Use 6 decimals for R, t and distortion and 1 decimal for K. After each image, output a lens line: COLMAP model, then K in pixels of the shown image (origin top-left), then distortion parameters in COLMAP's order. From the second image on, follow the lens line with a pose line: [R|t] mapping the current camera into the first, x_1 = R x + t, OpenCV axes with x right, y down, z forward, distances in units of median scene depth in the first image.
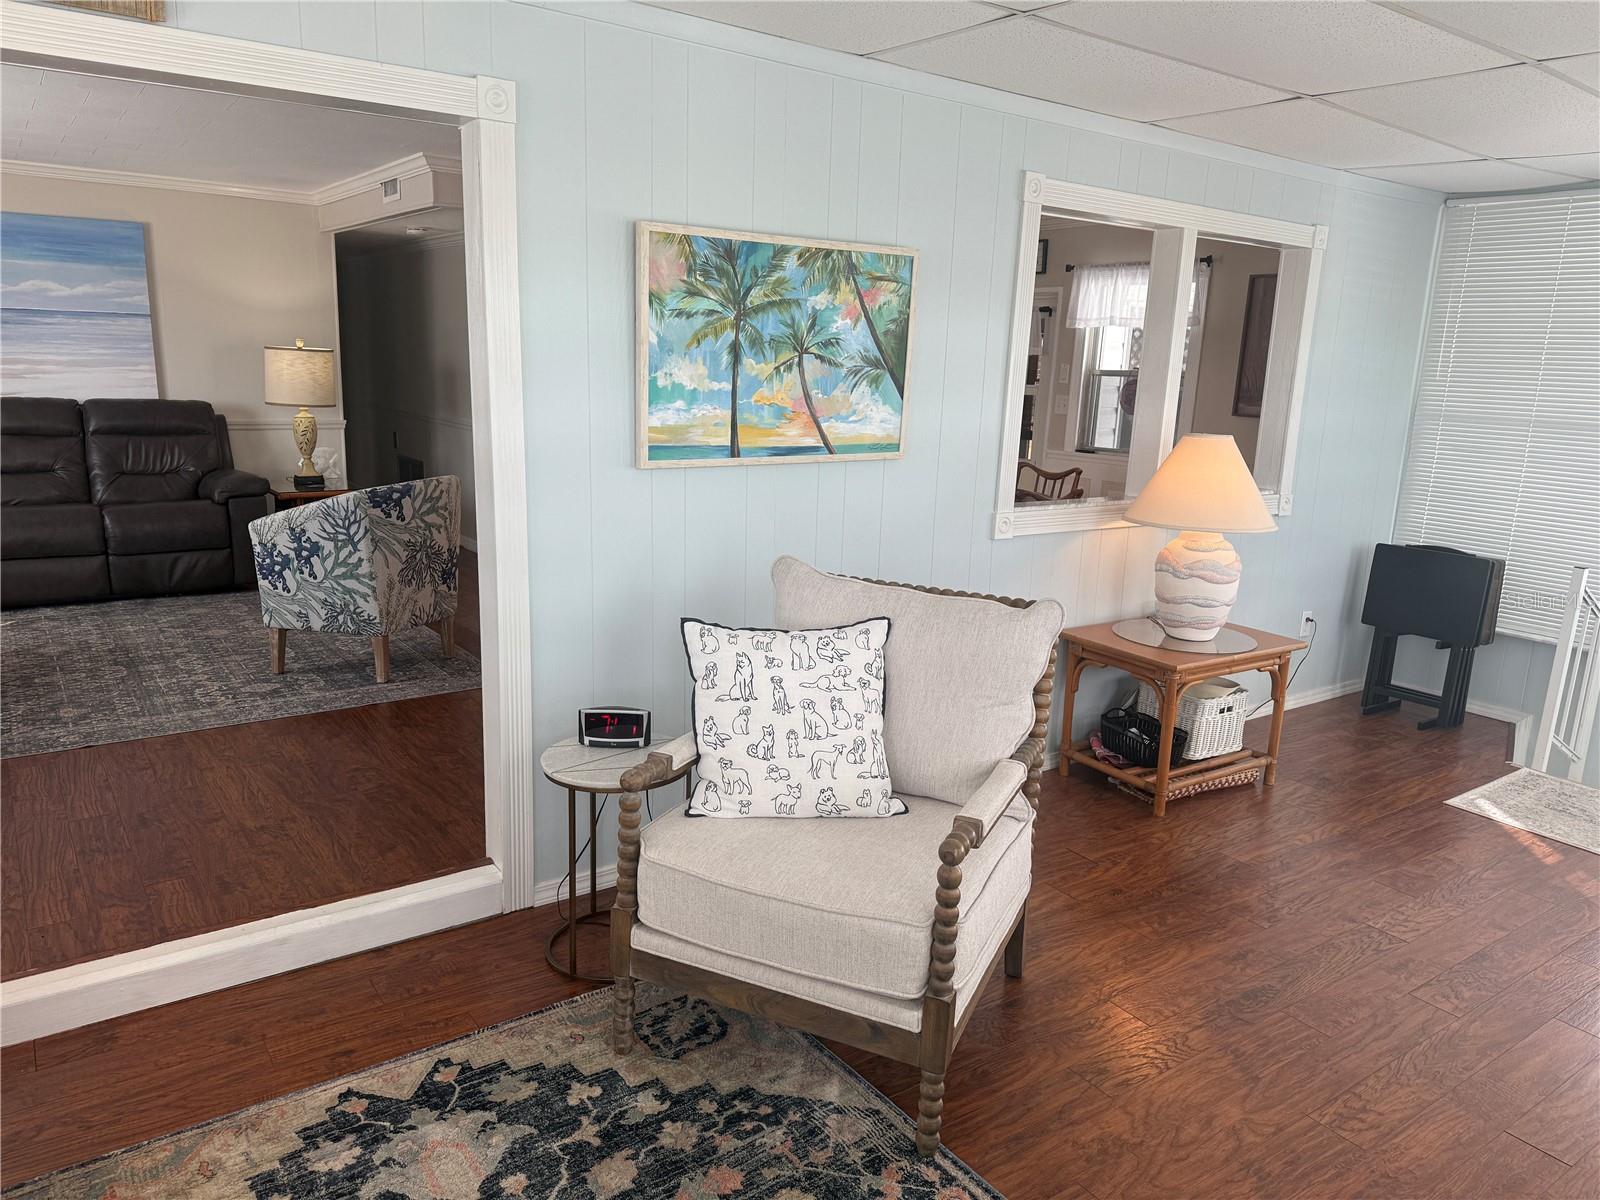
lens RADIAL K [[1134.7, 0, 806.6], [0, 1134.7, 613.4], [0, 0, 1]] dist [0.086368, -0.095353]
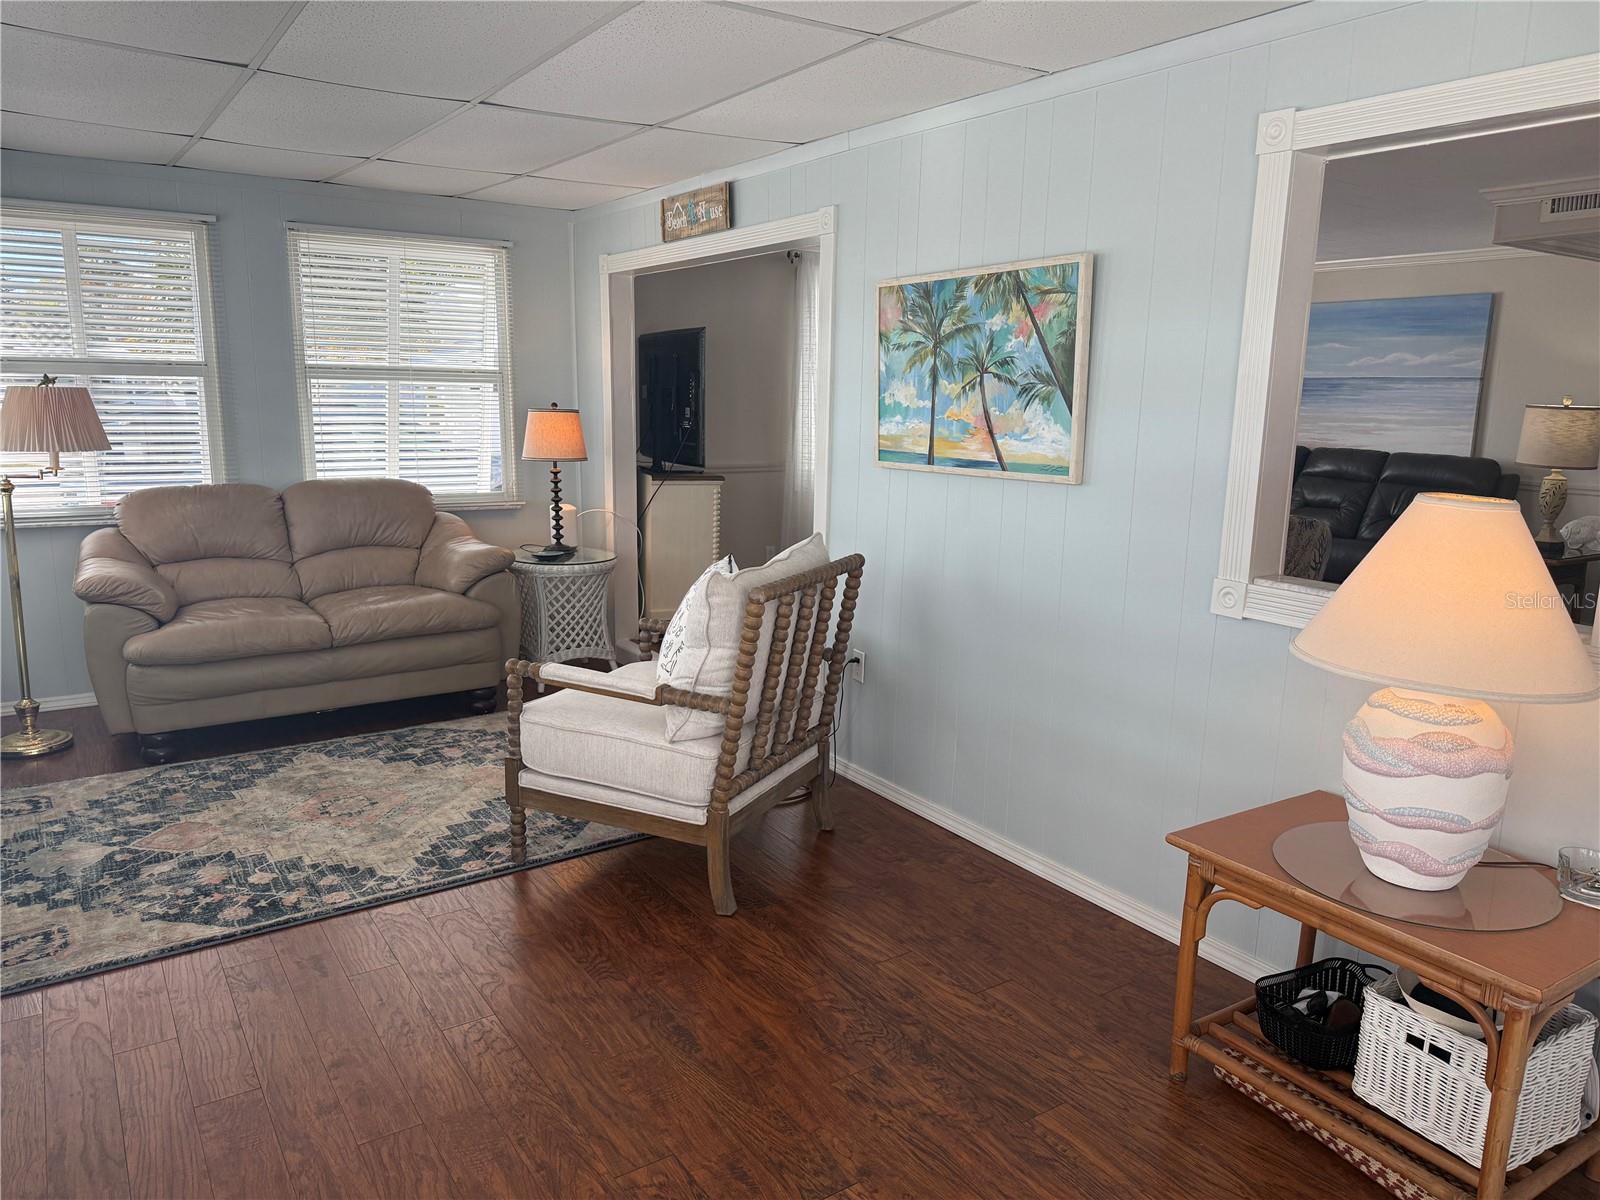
lens RADIAL K [[1134.7, 0, 794.5], [0, 1134.7, 600.6], [0, 0, 1]] dist [0.086368, -0.095353]
pose [[-0.049848, 0.144060, -0.988313, 1.089240], [-0.237356, 0.959484, 0.151829, -0.144542], [0.970143, 0.242150, -0.013635, 0.895643]]
